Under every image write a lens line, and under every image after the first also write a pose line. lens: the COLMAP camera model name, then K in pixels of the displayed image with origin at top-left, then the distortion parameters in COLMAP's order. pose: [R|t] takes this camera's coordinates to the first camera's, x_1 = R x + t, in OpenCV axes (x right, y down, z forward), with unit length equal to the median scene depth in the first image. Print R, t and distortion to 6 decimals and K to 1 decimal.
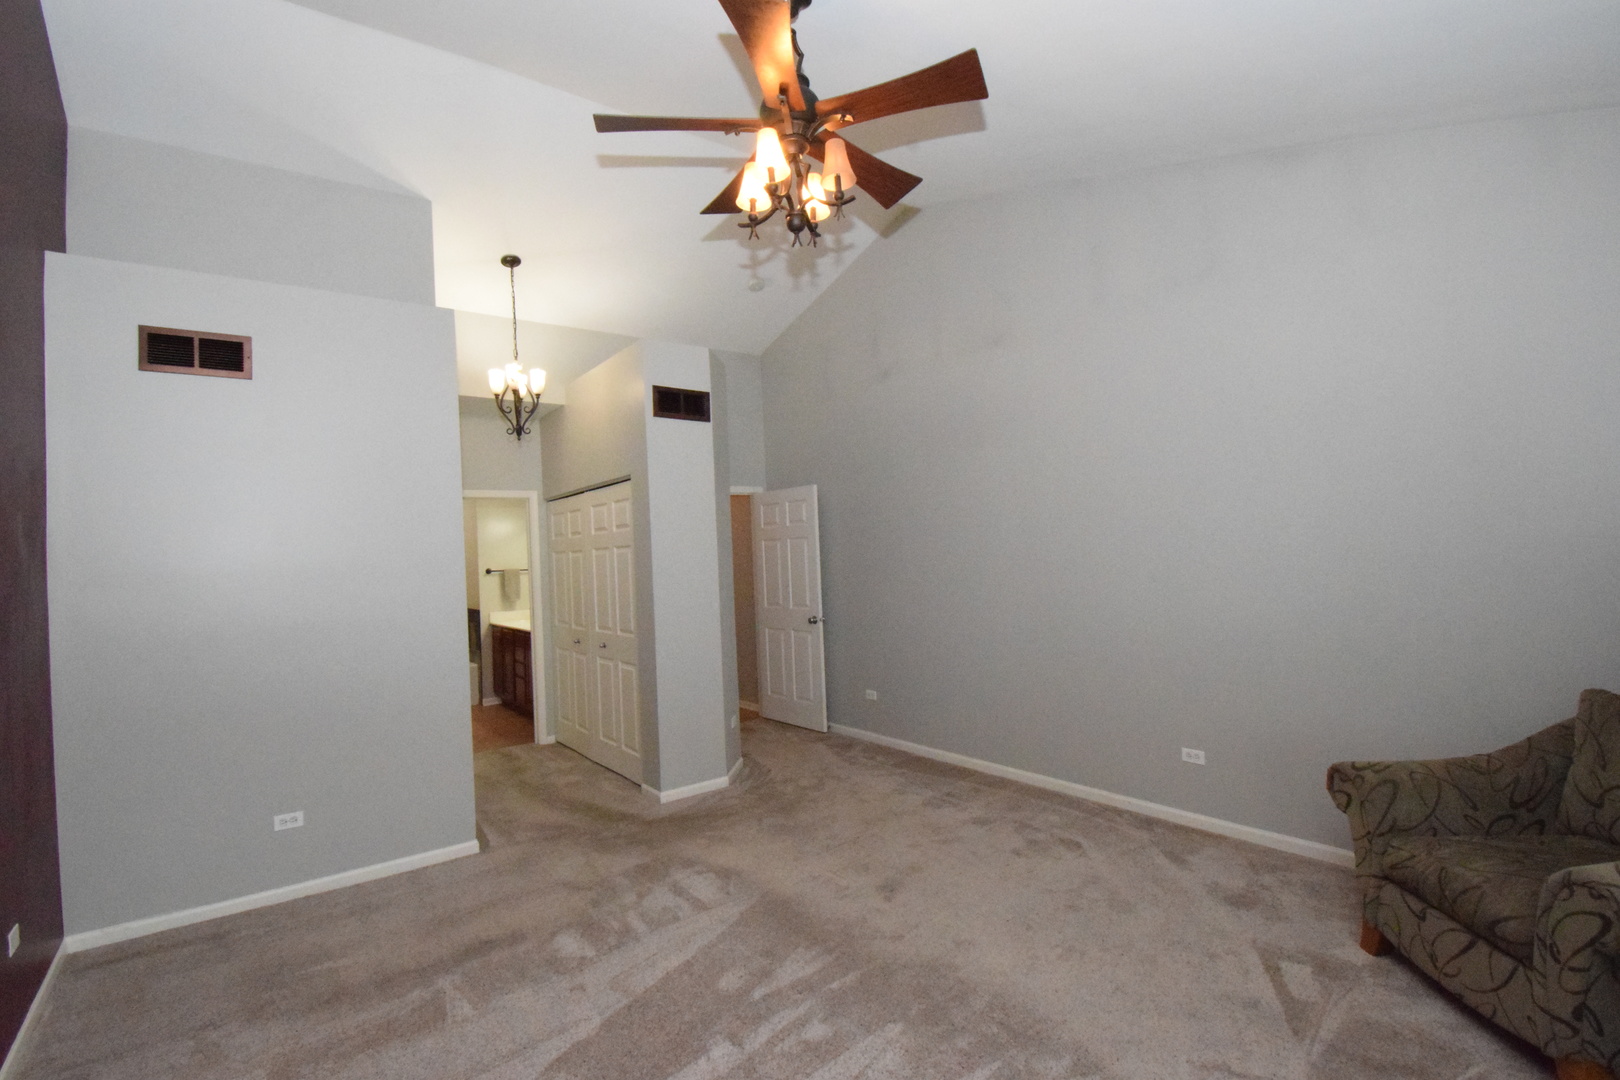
lens RADIAL K [[722.4, 0, 808.3], [0, 722.4, 541.3], [0, 0, 1]] dist [0.013923, -0.023333]
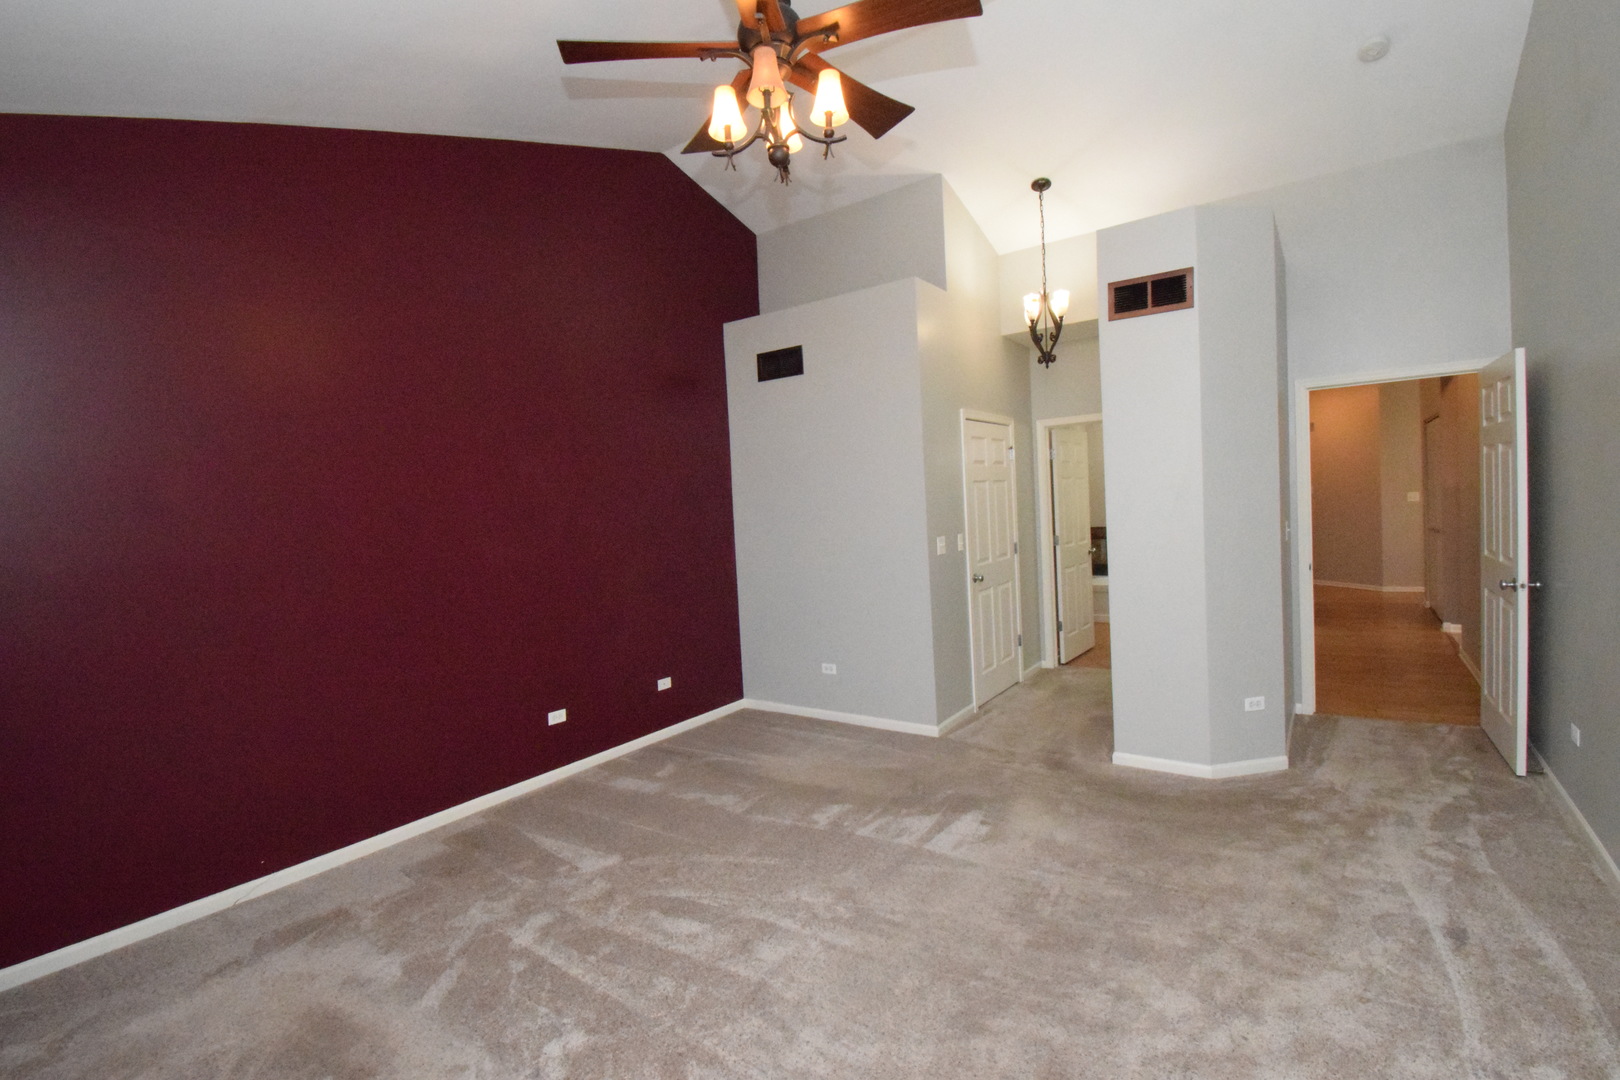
lens RADIAL K [[722.4, 0, 808.3], [0, 722.4, 541.3], [0, 0, 1]] dist [0.013923, -0.023333]
pose [[0.315627, 0.071323, -0.946199, 0.464956], [0.051182, 0.994440, 0.092032, -0.010174], [0.947502, -0.077476, 0.310221, 0.358460]]
